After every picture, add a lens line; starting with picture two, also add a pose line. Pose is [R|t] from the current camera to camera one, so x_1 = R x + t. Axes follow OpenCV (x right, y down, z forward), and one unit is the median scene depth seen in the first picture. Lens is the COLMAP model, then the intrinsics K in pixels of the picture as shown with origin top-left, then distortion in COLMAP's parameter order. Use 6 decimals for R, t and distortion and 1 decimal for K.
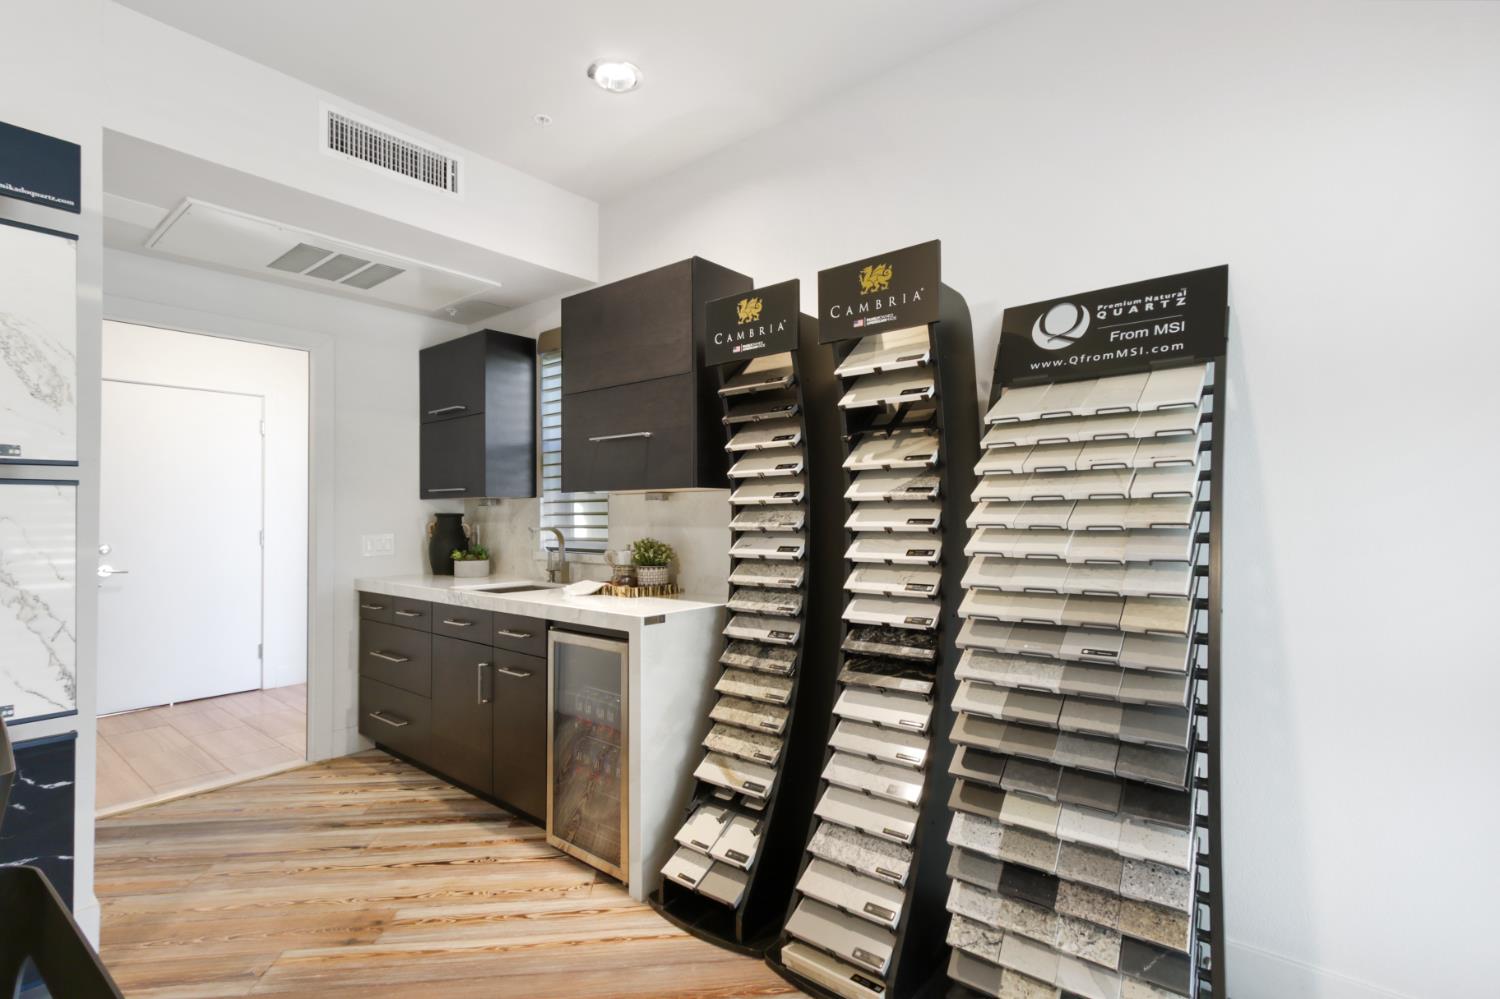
lens RADIAL K [[716.1, 0, 747.7], [0, 716.1, 505.6], [0, 0, 1]] dist [0.001867, 0.001955]
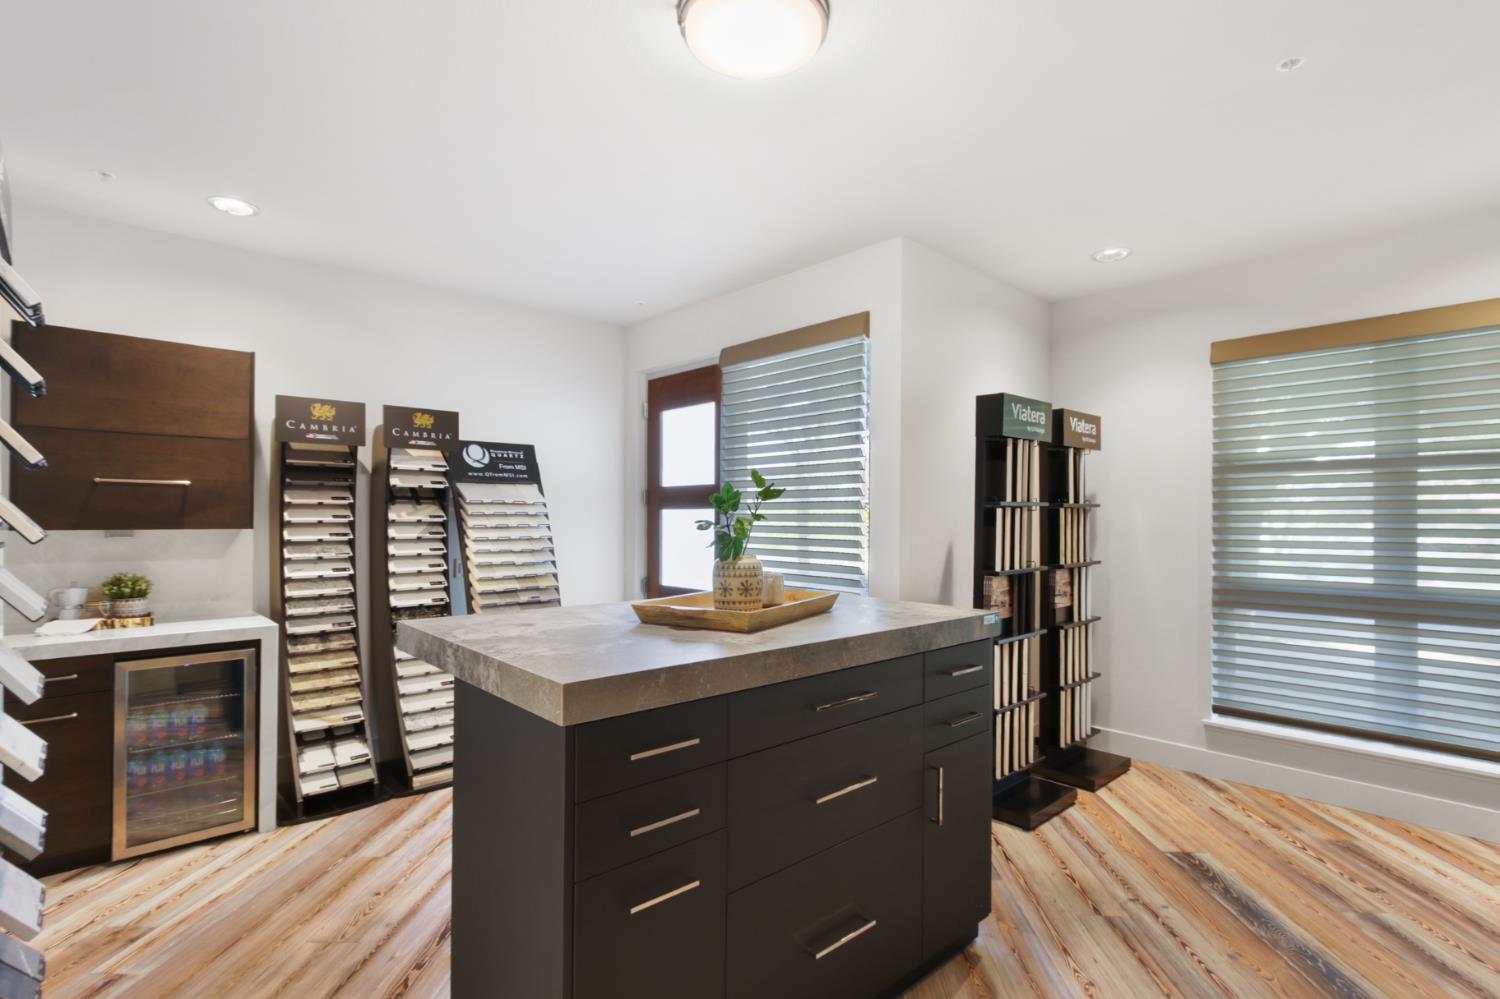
lens RADIAL K [[716.1, 0, 745.3], [0, 716.1, 519.2], [0, 0, 1]] dist [0.001867, 0.001955]
pose [[0.145576, 0.005038, 0.989334, -1.494085], [-0.015177, 0.999881, -0.002858, -0.063829], [-0.989231, -0.014599, 0.145635, -0.106006]]
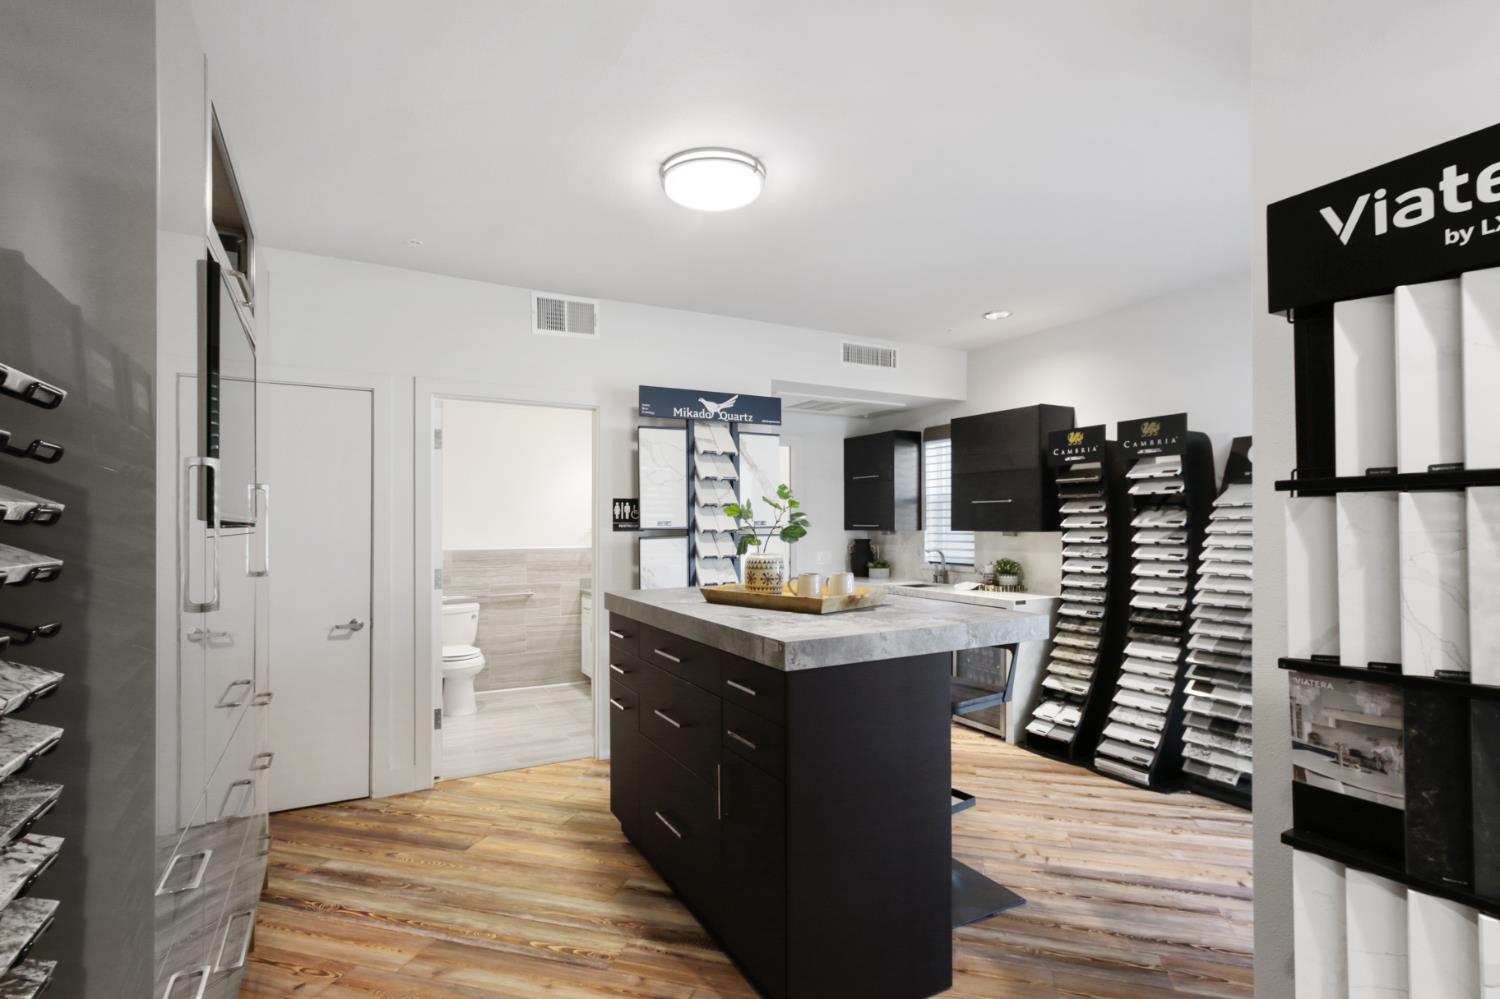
lens RADIAL K [[716.1, 0, 749.0], [0, 716.1, 530.2], [0, 0, 1]] dist [0.001867, 0.001955]
pose [[0.931030, 0.004881, -0.364909, -0.117774], [0.004151, 0.999704, 0.023963, -0.092141], [0.364918, -0.023825, 0.930735, -1.151598]]
